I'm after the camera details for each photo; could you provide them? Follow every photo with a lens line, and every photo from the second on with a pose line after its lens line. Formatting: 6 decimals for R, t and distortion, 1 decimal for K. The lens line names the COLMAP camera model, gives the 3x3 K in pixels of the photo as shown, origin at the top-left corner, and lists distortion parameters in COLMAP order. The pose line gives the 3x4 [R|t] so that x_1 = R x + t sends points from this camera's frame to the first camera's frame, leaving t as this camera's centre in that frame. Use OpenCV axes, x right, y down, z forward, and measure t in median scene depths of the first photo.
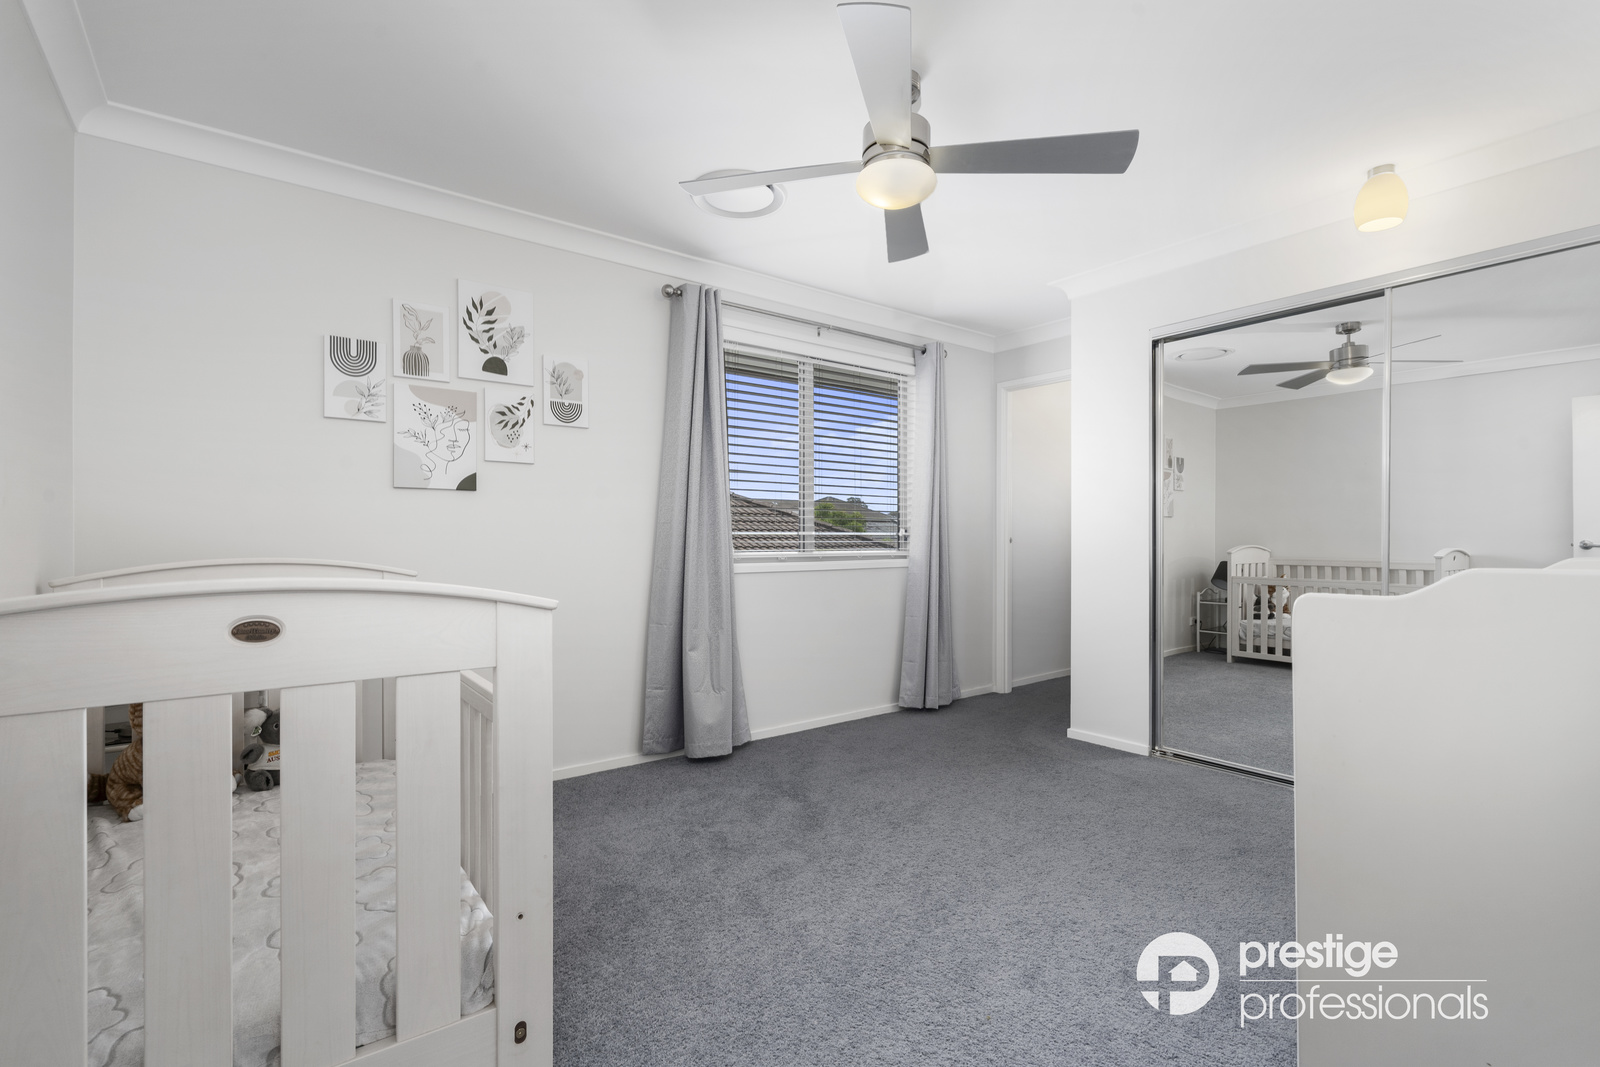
lens RADIAL K [[740.2, 0, 807.8], [0, 740.2, 533.4], [0, 0, 1]] dist [0.002800, -0.000764]
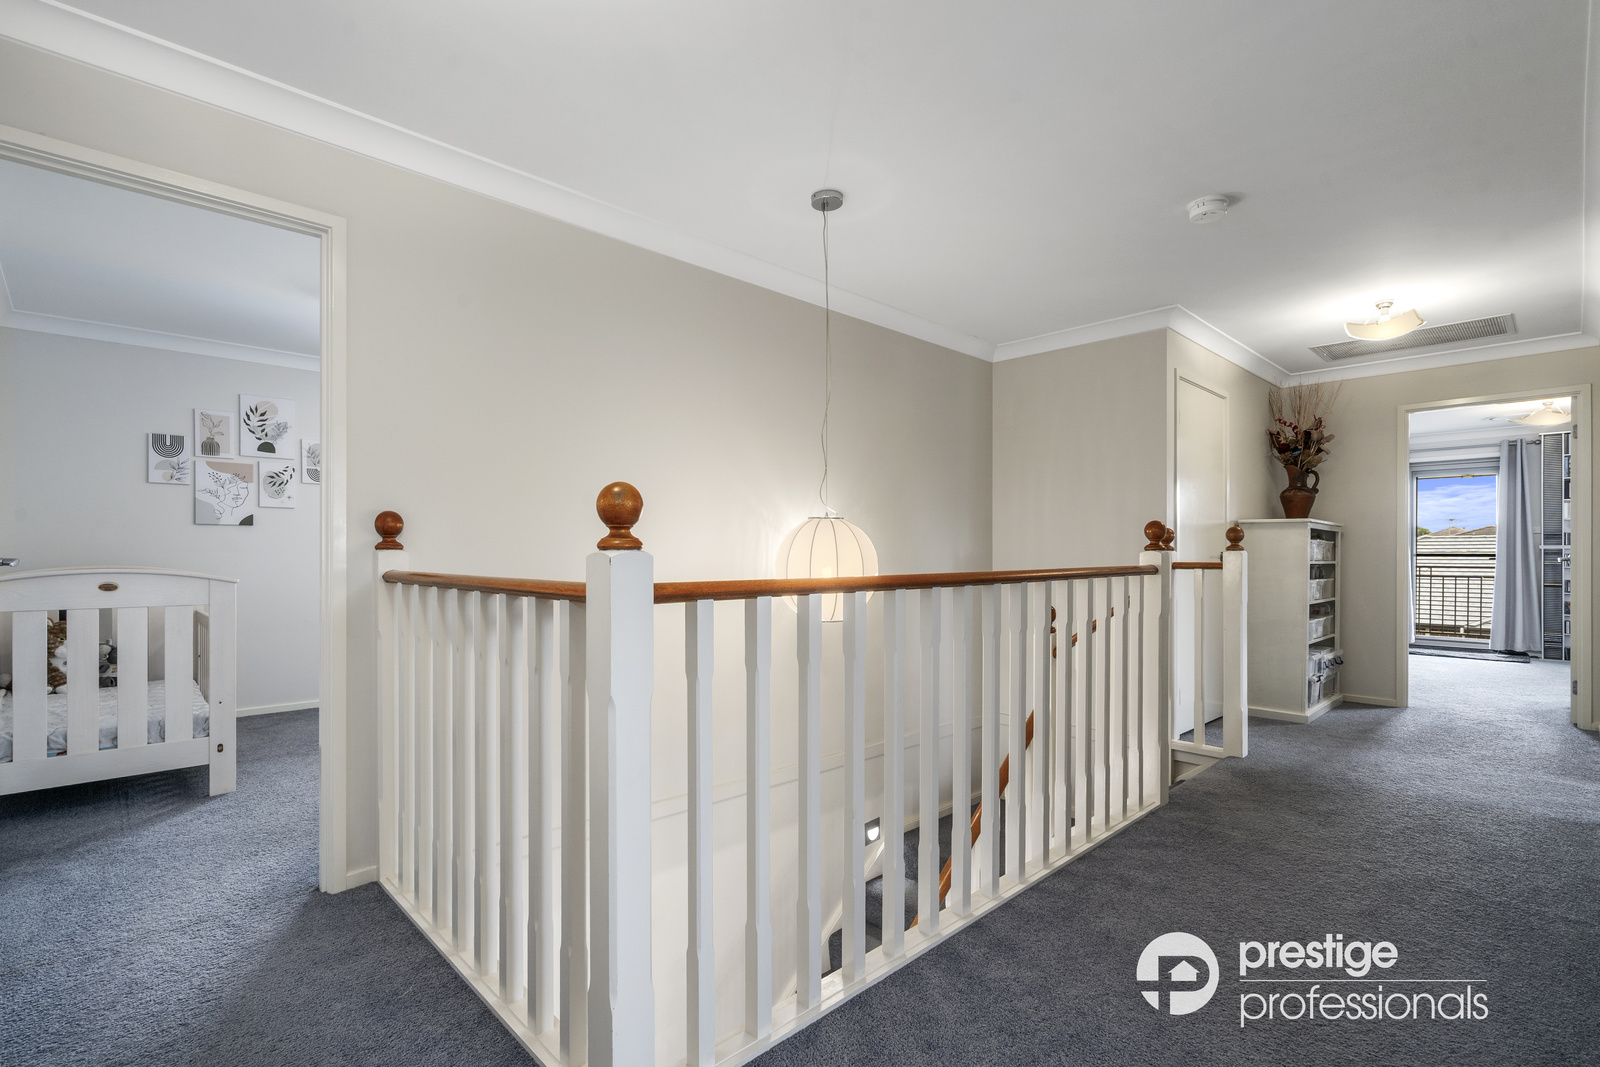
lens RADIAL K [[740.2, 0, 792.4], [0, 740.2, 547.2], [0, 0, 1]] dist [0.002800, -0.000764]
pose [[0.993474, -0.002617, 0.114024, 0.542735], [0.002740, 0.999996, -0.000926, -0.006103], [-0.114022, 0.001232, 0.993478, -0.747661]]
